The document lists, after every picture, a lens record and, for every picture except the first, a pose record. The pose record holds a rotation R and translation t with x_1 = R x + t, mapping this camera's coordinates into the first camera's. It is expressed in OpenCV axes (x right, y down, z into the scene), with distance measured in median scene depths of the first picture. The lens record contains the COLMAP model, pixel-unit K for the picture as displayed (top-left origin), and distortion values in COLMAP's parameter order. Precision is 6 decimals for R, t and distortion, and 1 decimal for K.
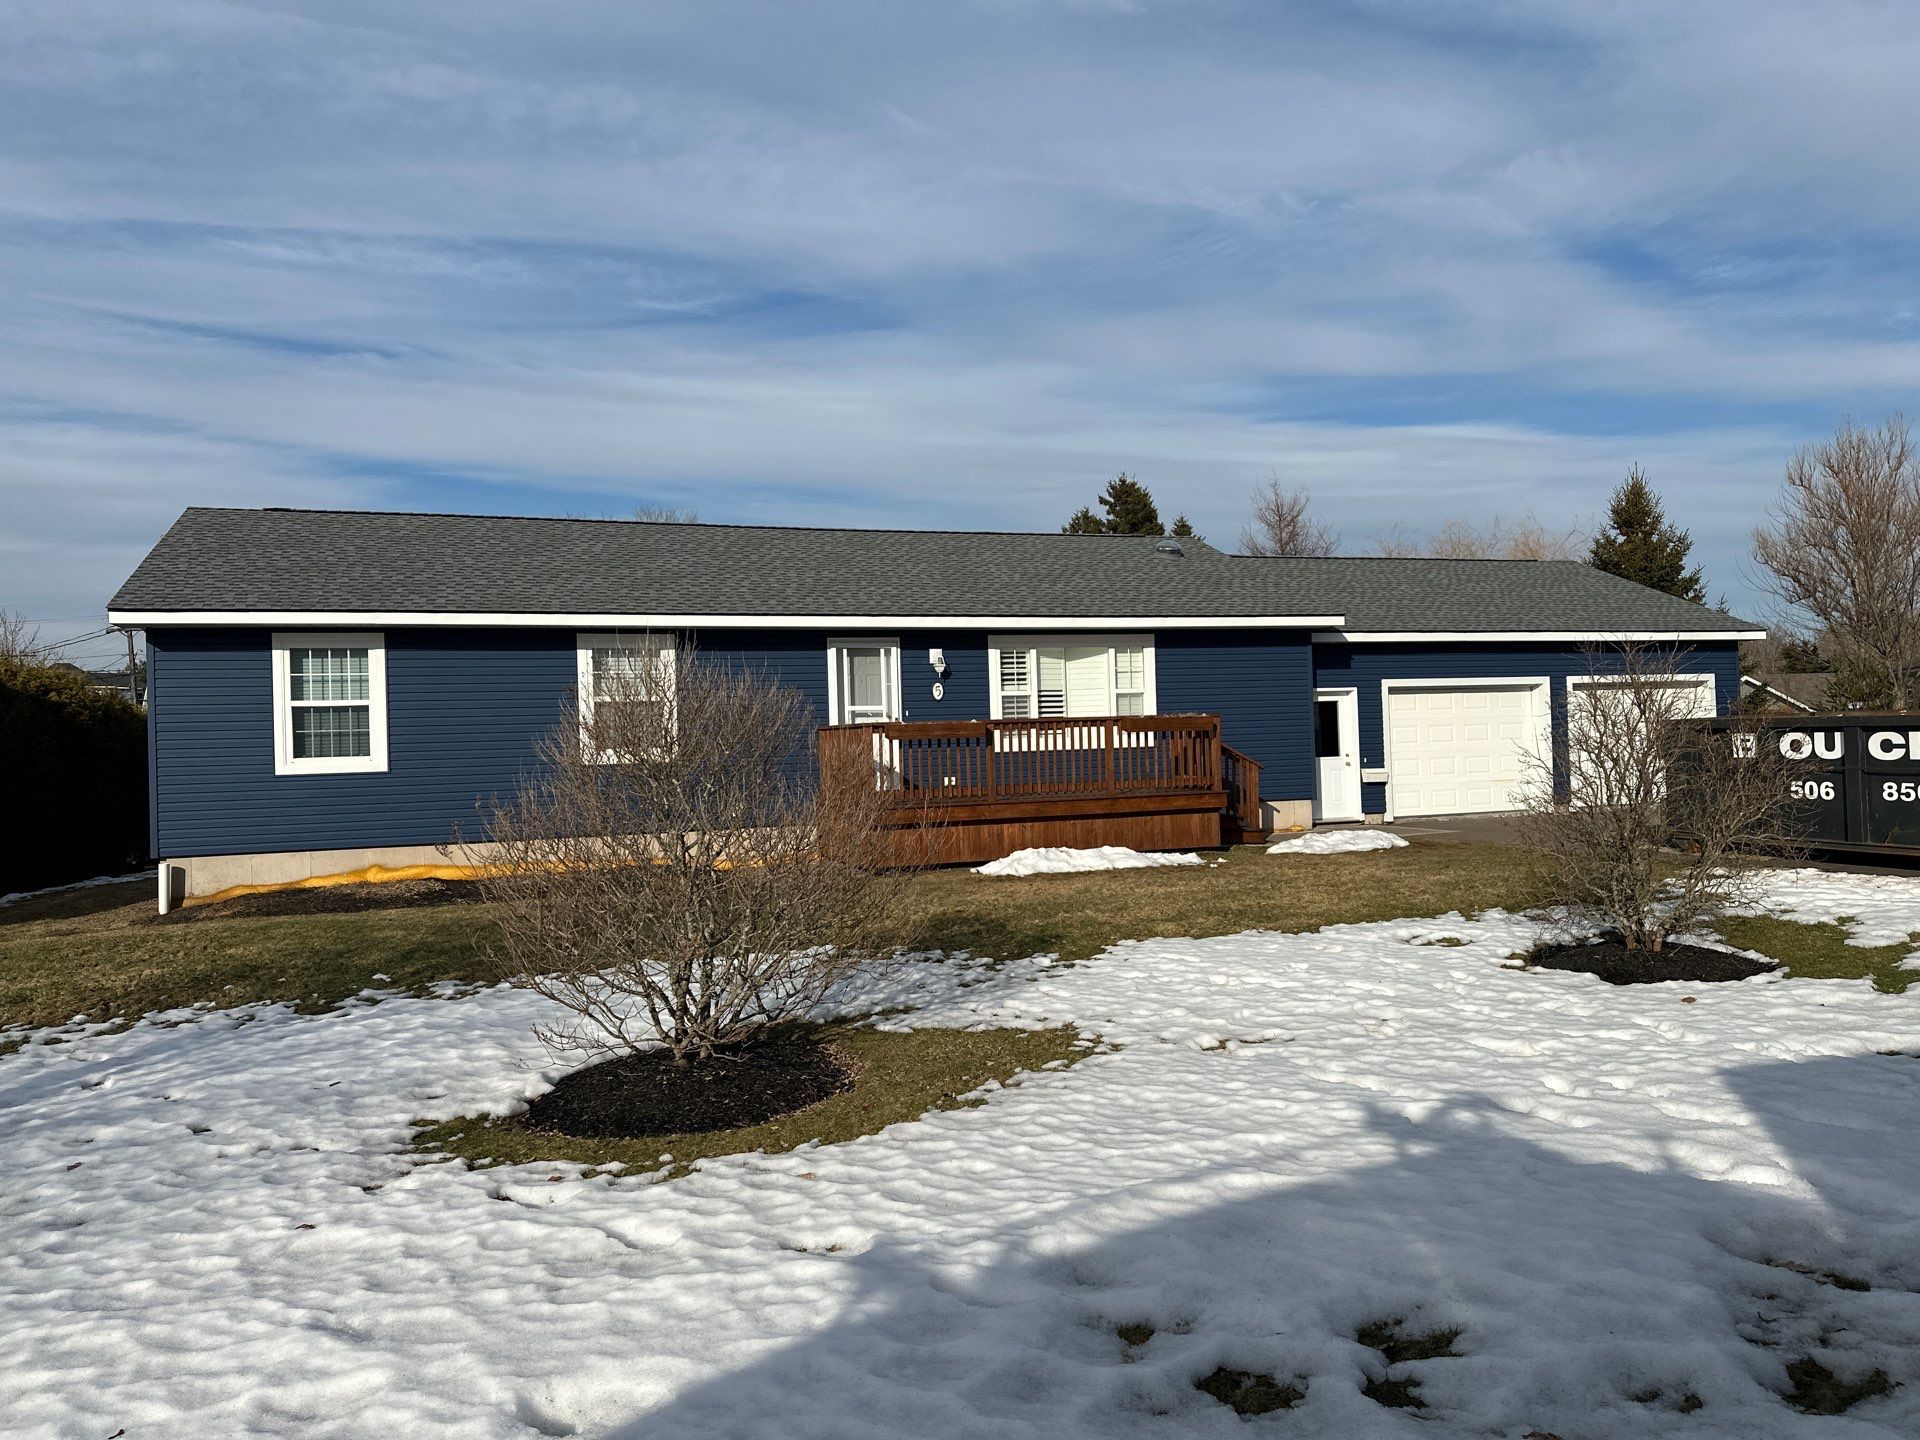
lens RADIAL K [[1357.2, 0, 914.8], [0, 1357.2, 762.7], [0, 0, 1]] dist [0.082245, -0.000638]
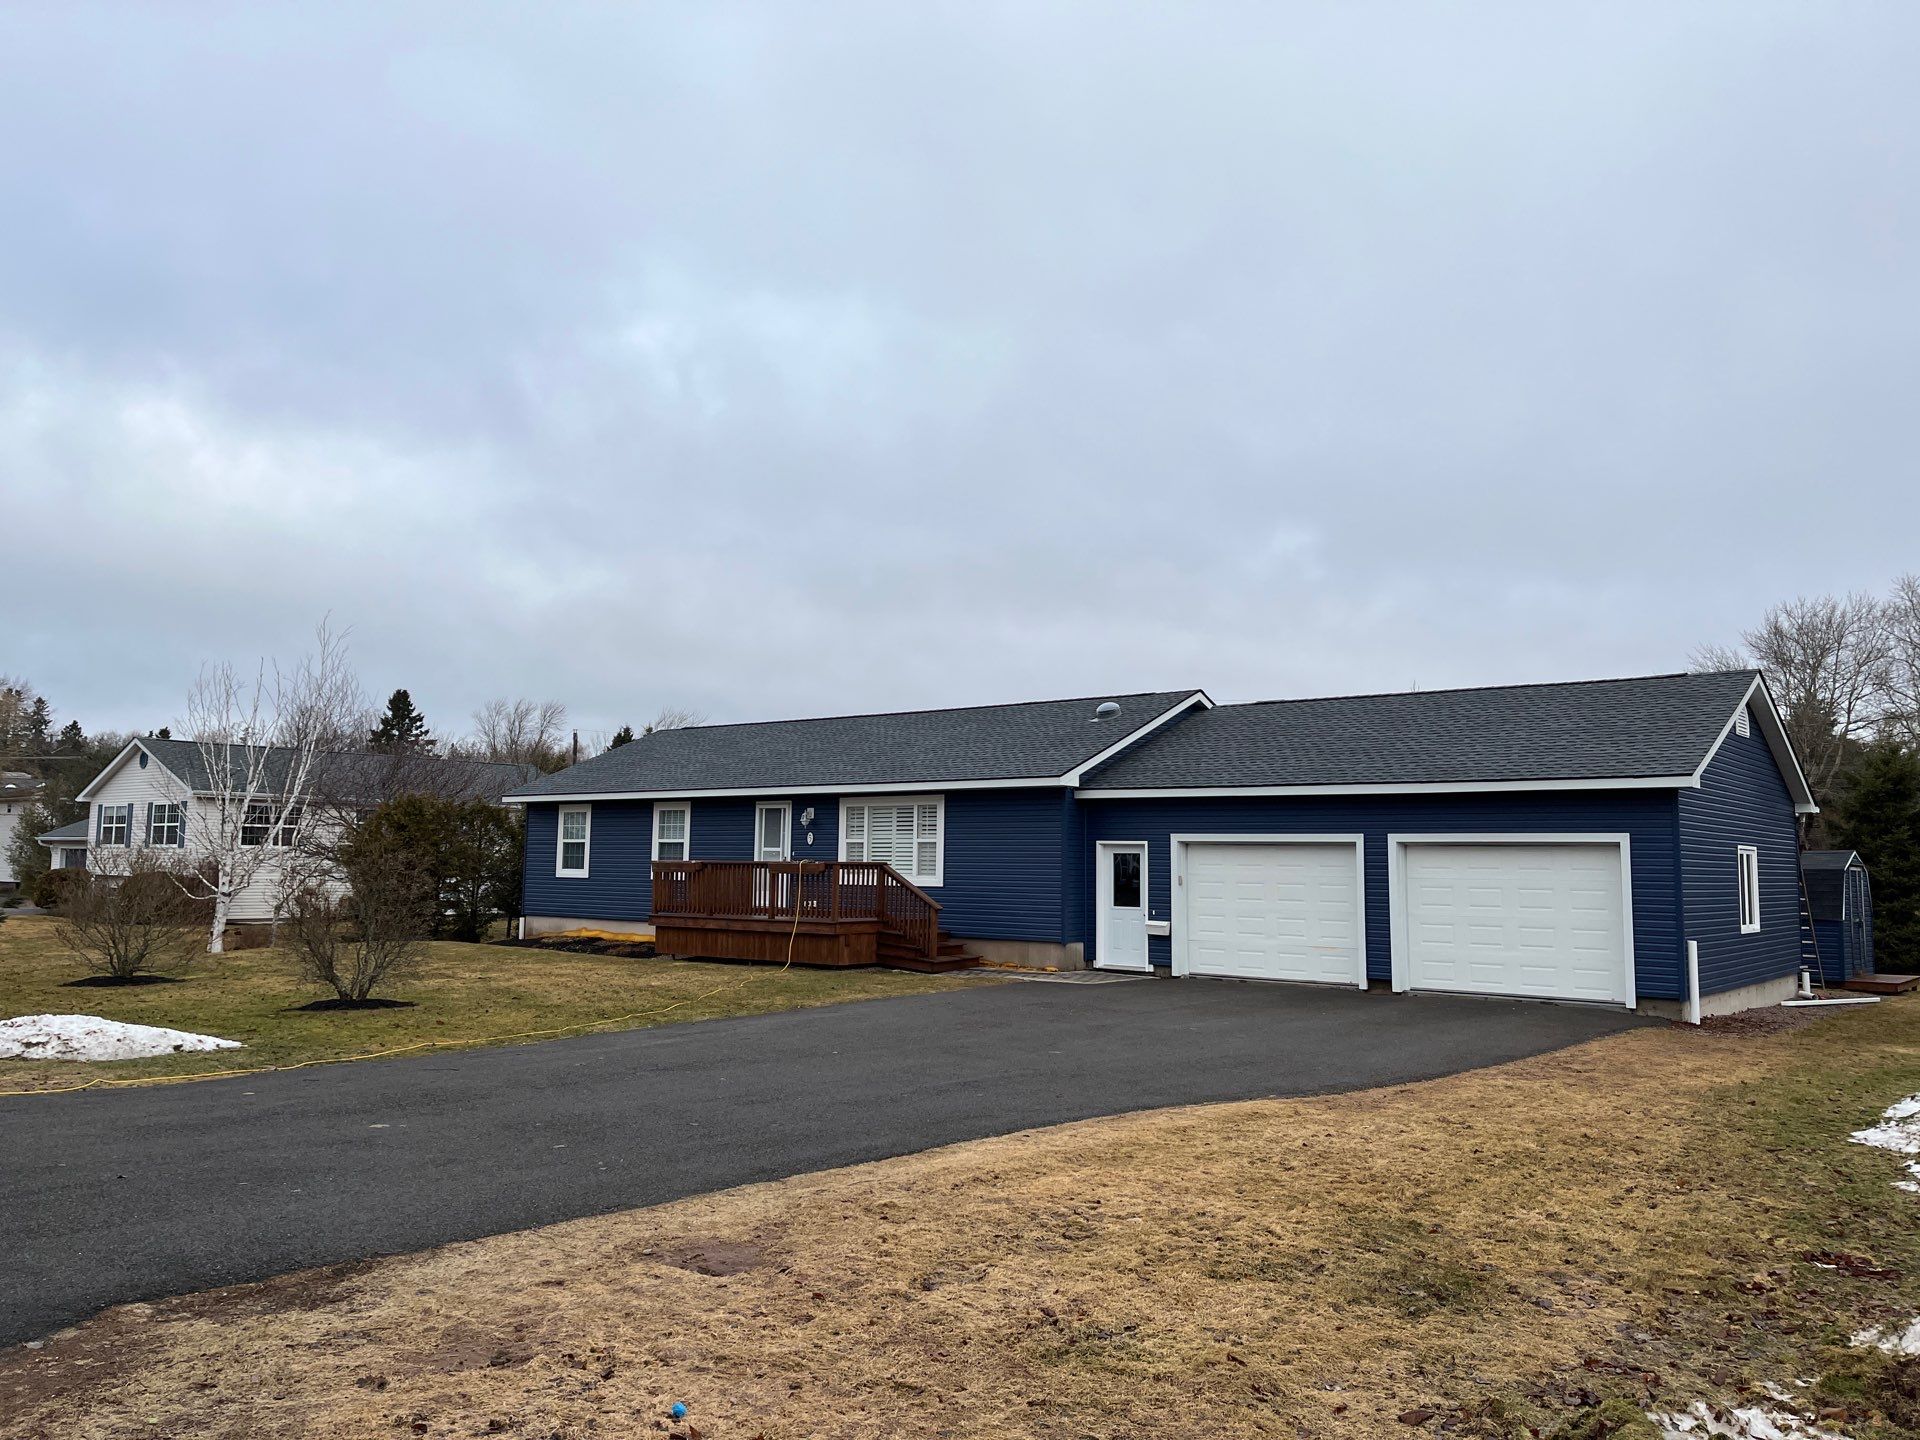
lens RADIAL K [[1357.2, 0, 914.8], [0, 1357.2, 762.7], [0, 0, 1]] dist [0.082245, -0.000638]
pose [[0.502180, -0.033731, -0.864105, 1.285946], [-0.051259, 0.996321, -0.068682, -0.039798], [0.863242, 0.078784, 0.498604, 0.382750]]
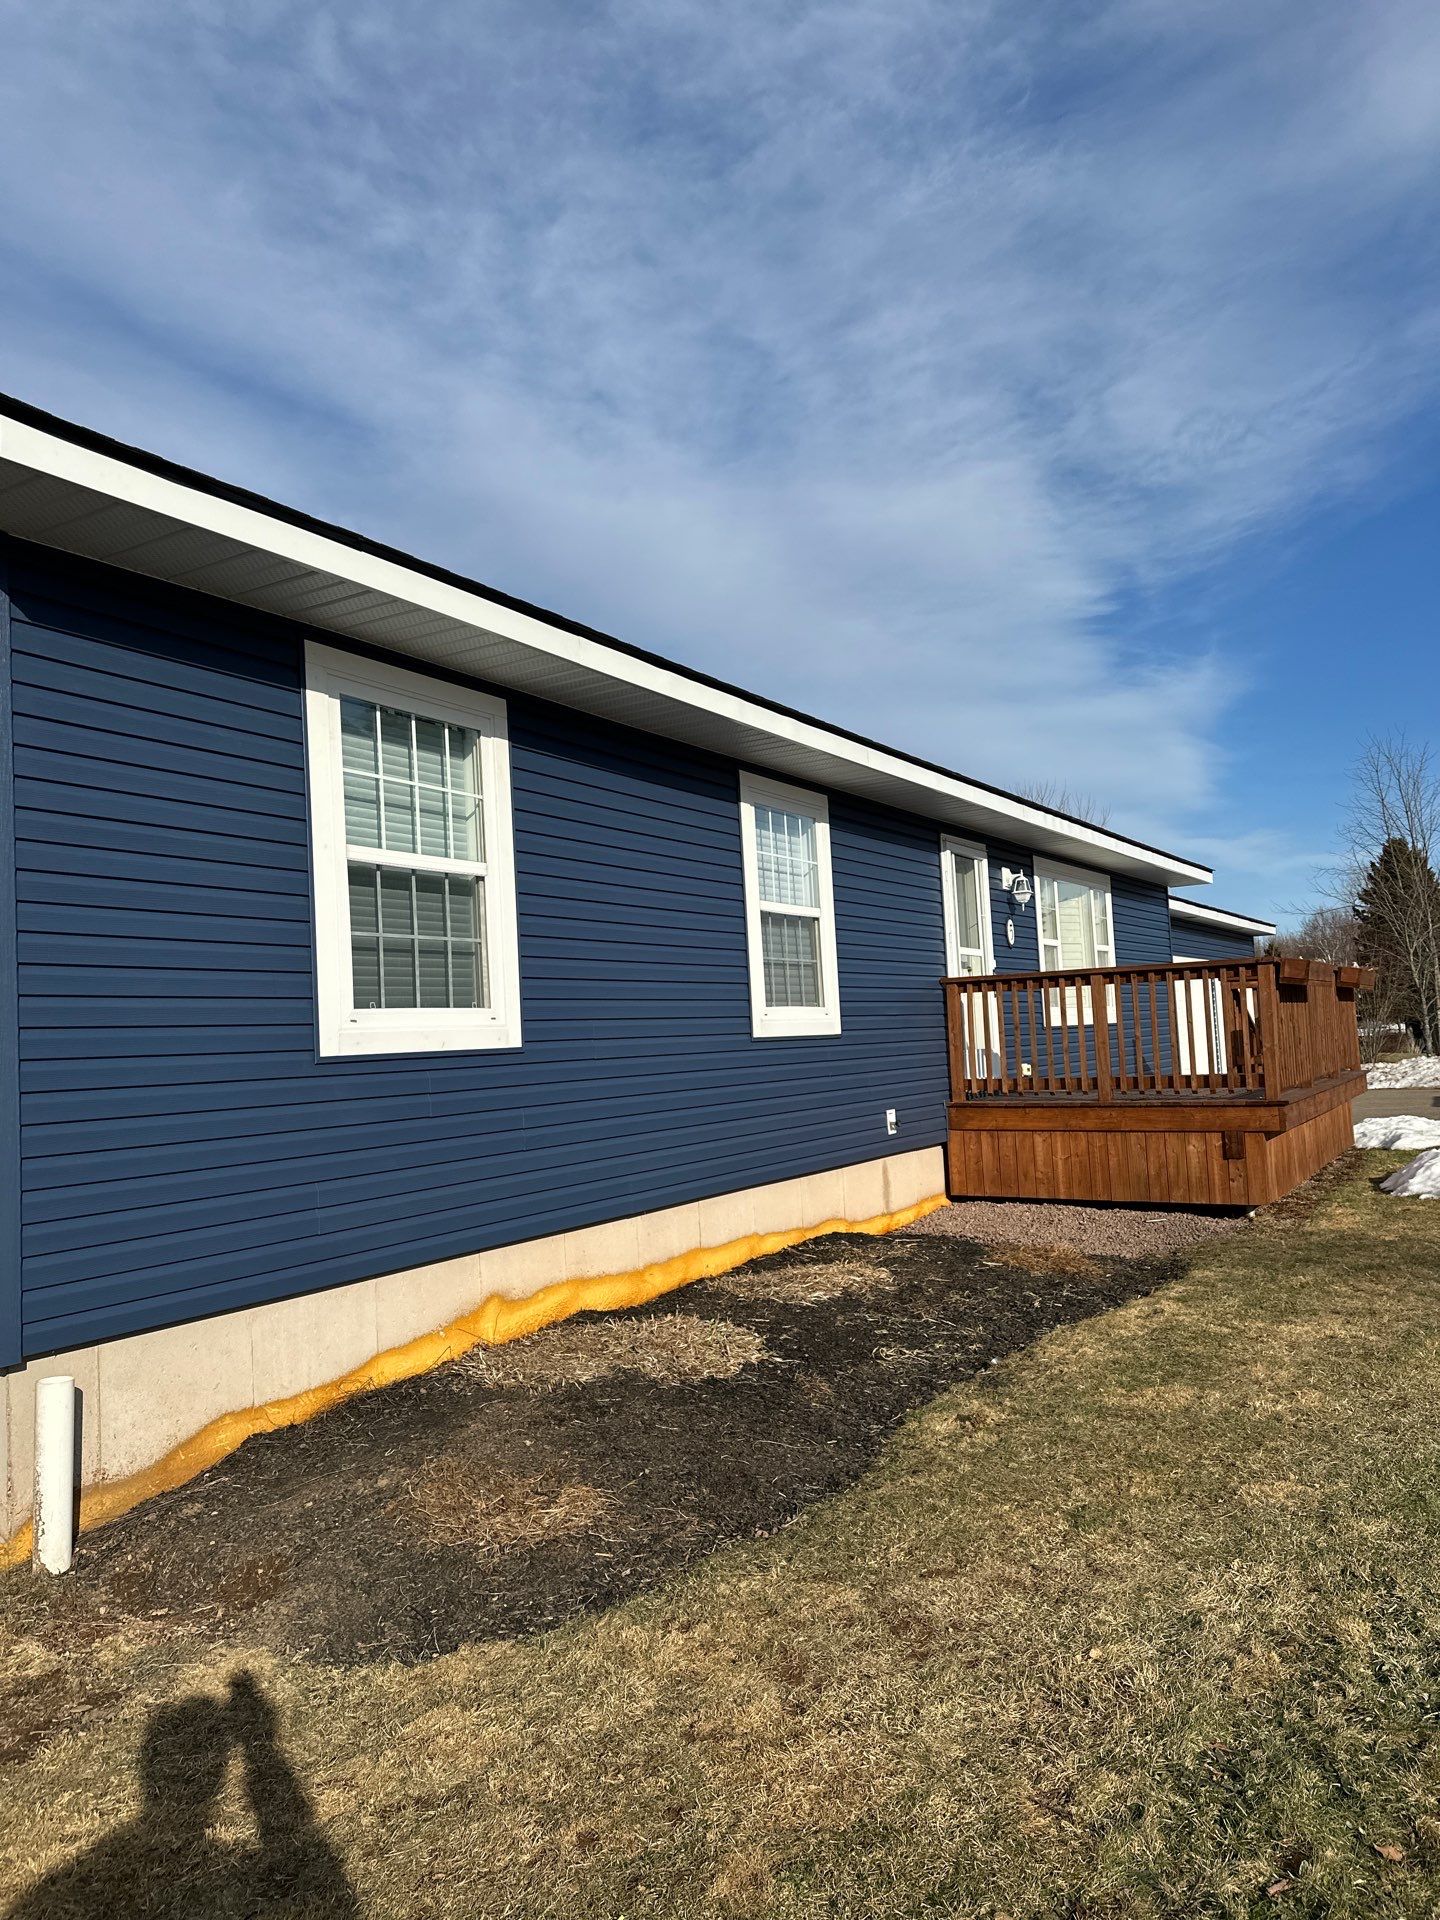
lens RADIAL K [[1357.2, 0, 720.0], [0, 1357.2, 960.0], [0, 0, 1]] dist [0.082245, -0.000638]
pose [[0.771500, 0.035908, 0.635216, -0.511414], [0.021270, 0.996392, -0.082158, 0.012606], [-0.635874, 0.076896, 0.767952, 0.579437]]
